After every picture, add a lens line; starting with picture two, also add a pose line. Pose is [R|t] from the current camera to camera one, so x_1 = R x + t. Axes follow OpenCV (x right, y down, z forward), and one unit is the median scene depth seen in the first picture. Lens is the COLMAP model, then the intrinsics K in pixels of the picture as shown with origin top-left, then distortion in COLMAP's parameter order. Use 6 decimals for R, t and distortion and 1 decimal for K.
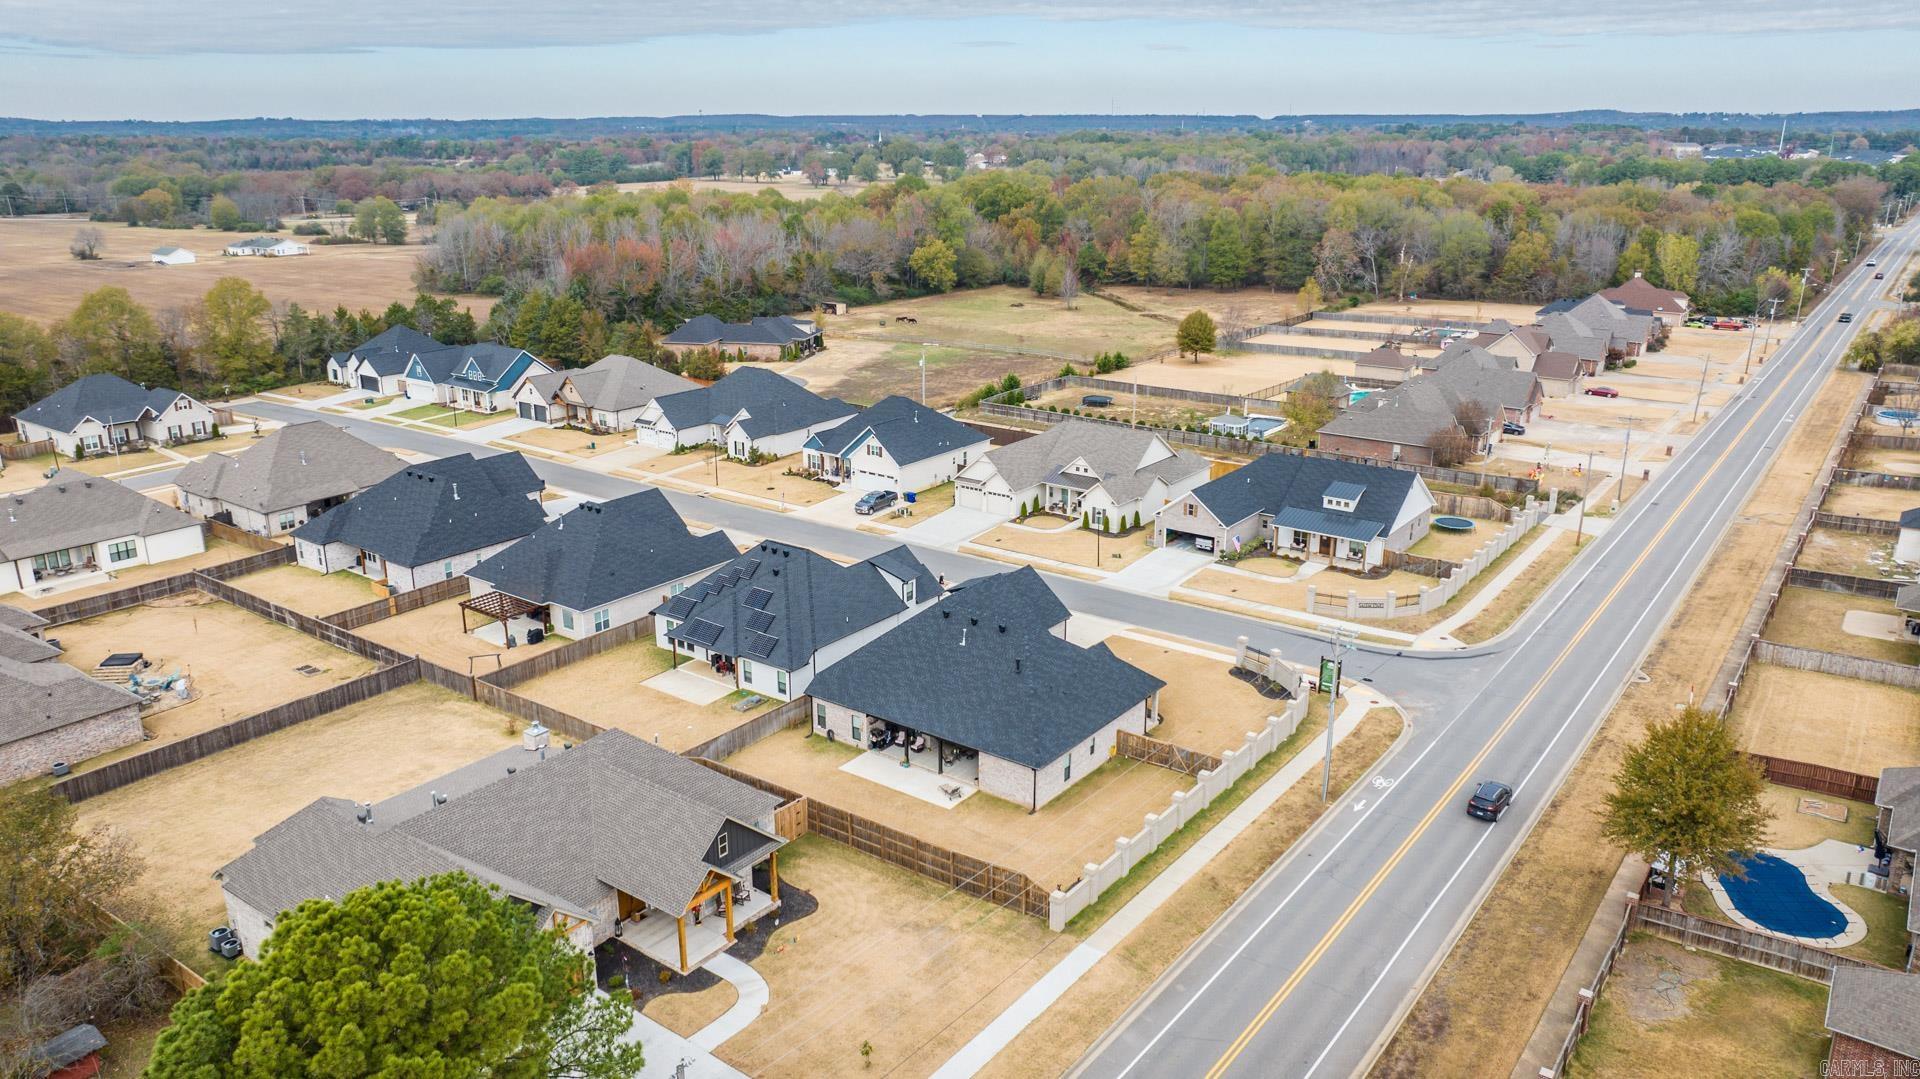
lens RADIAL K [[1348.9, 0, 949.7], [0, 1348.9, 543.1], [0, 0, 1]] dist [-0.016500, 0.002405]
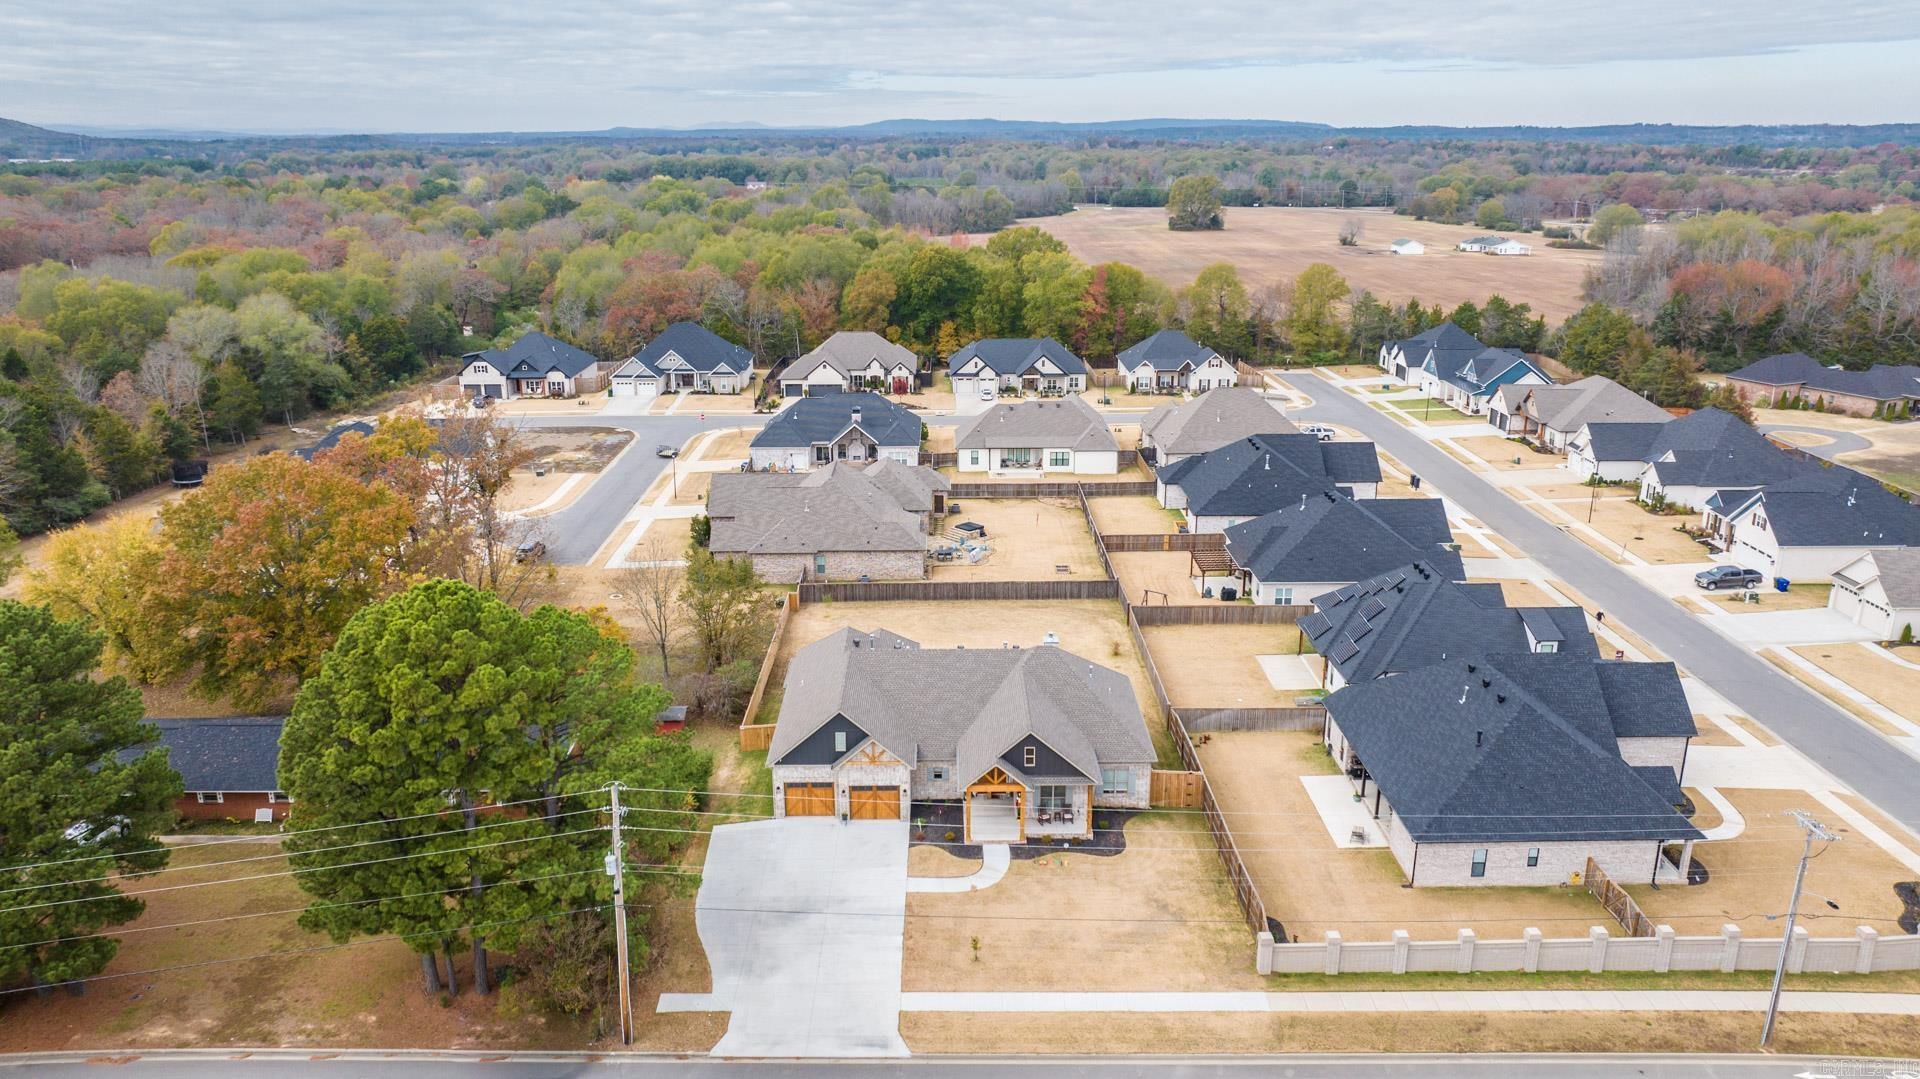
lens RADIAL K [[1348.9, 0, 949.7], [0, 1348.9, 543.1], [0, 0, 1]] dist [-0.016500, 0.002405]
pose [[0.603643, 0.233401, -0.762325, 0.287282], [-0.236118, 0.965628, 0.108678, -0.027977], [0.761488, 0.114396, 0.638005, 0.088688]]
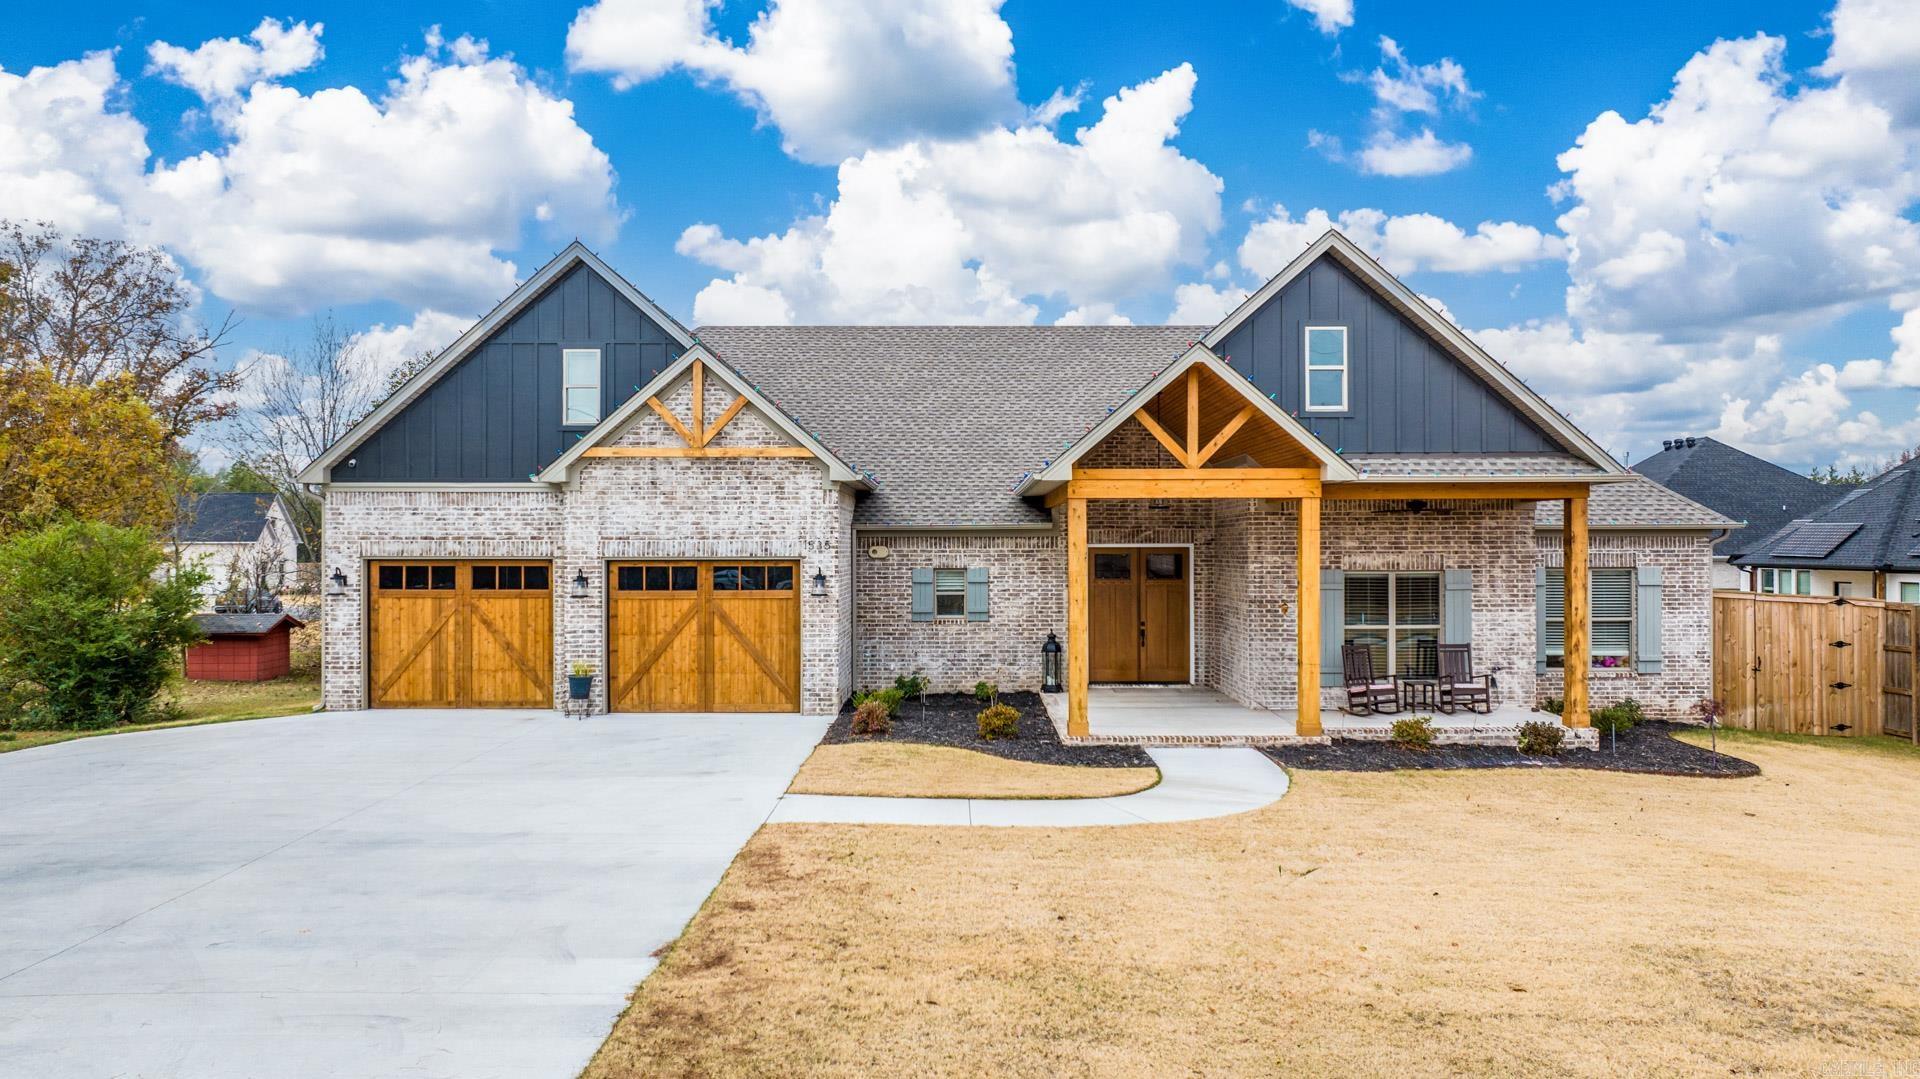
lens RADIAL K [[1348.9, 0, 949.7], [0, 1348.9, 543.1], [0, 0, 1]] dist [-0.016500, 0.002405]
pose [[0.593636, 0.001581, -0.804732, 0.004951], [-0.241048, 0.954432, -0.175942, 0.149957], [0.767784, 0.298425, 0.566966, 0.363836]]
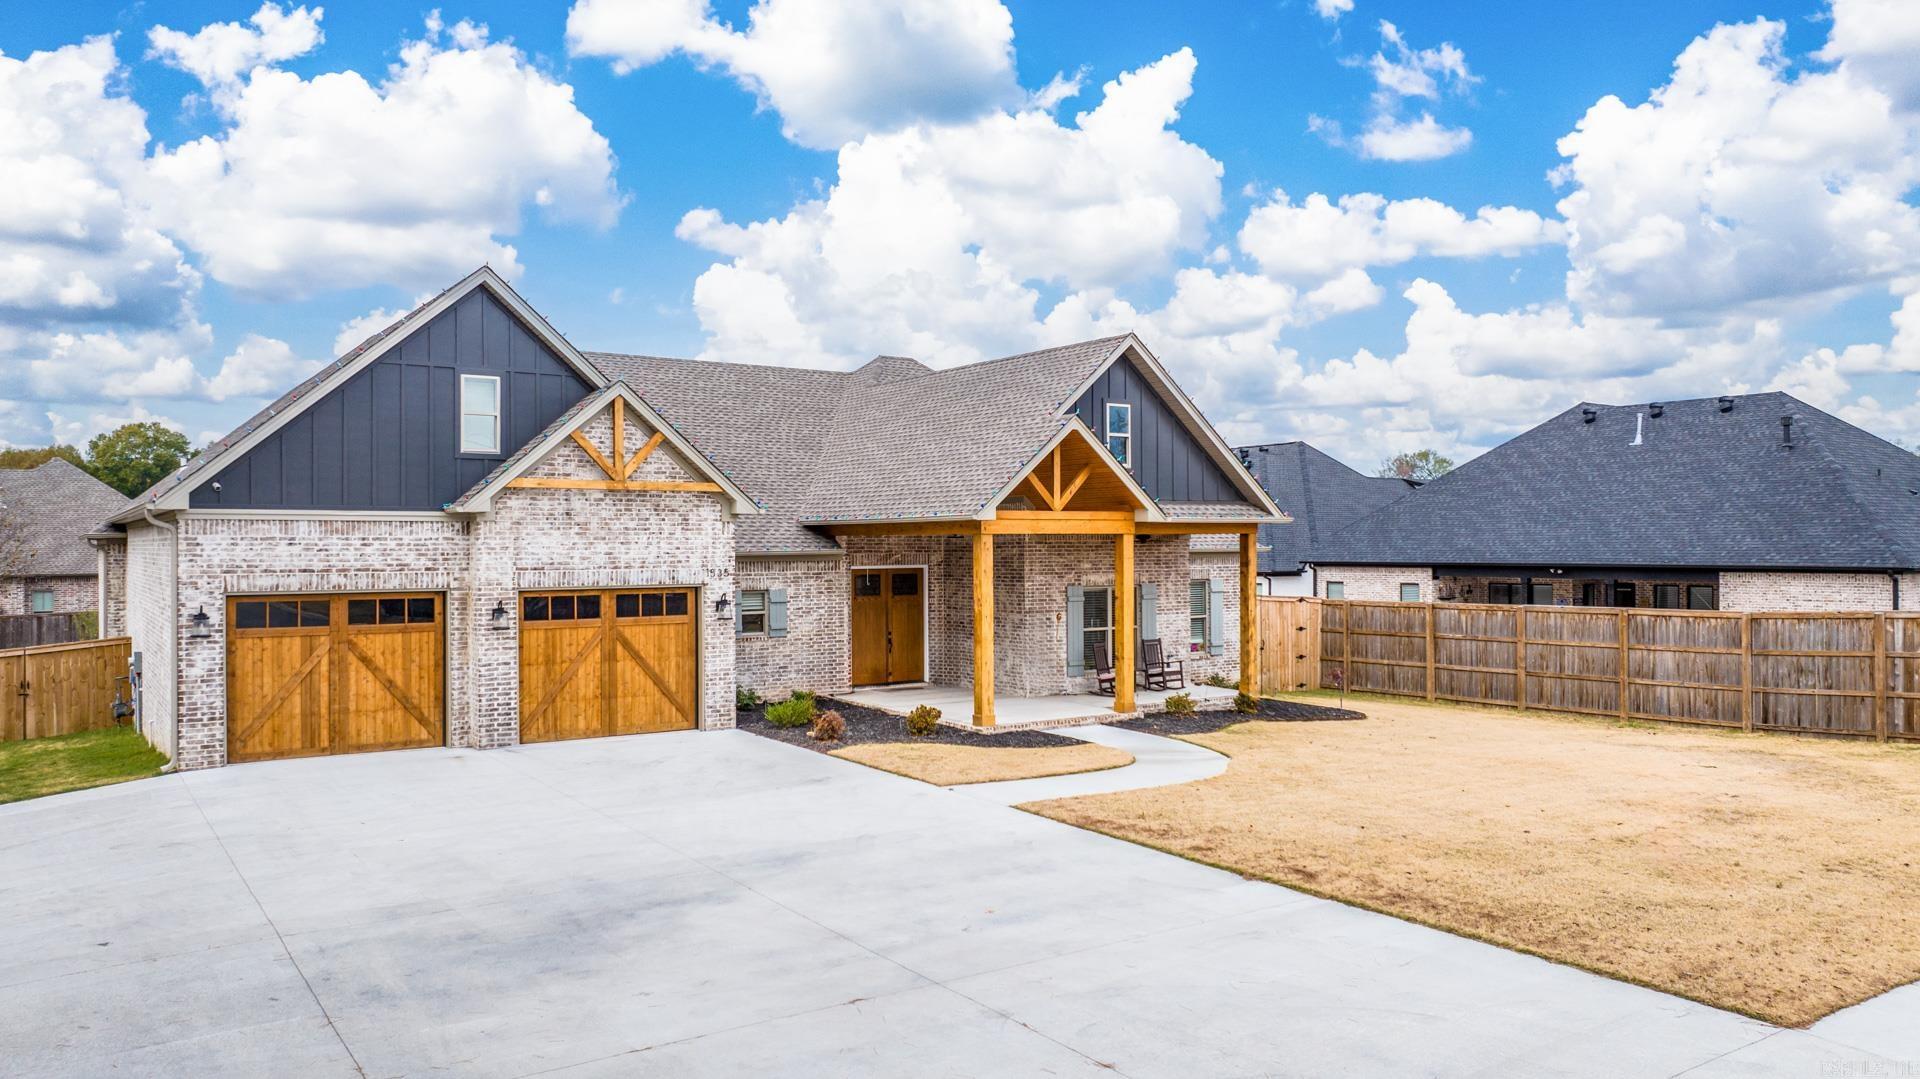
lens RADIAL K [[1348.9, 0, 949.7], [0, 1348.9, 543.1], [0, 0, 1]] dist [-0.016500, 0.002405]
pose [[0.945435, 0.000114, -0.325811, -0.041833], [-0.096981, 0.954770, -0.281085, 0.165756], [0.311043, 0.297345, 0.902684, 0.302872]]
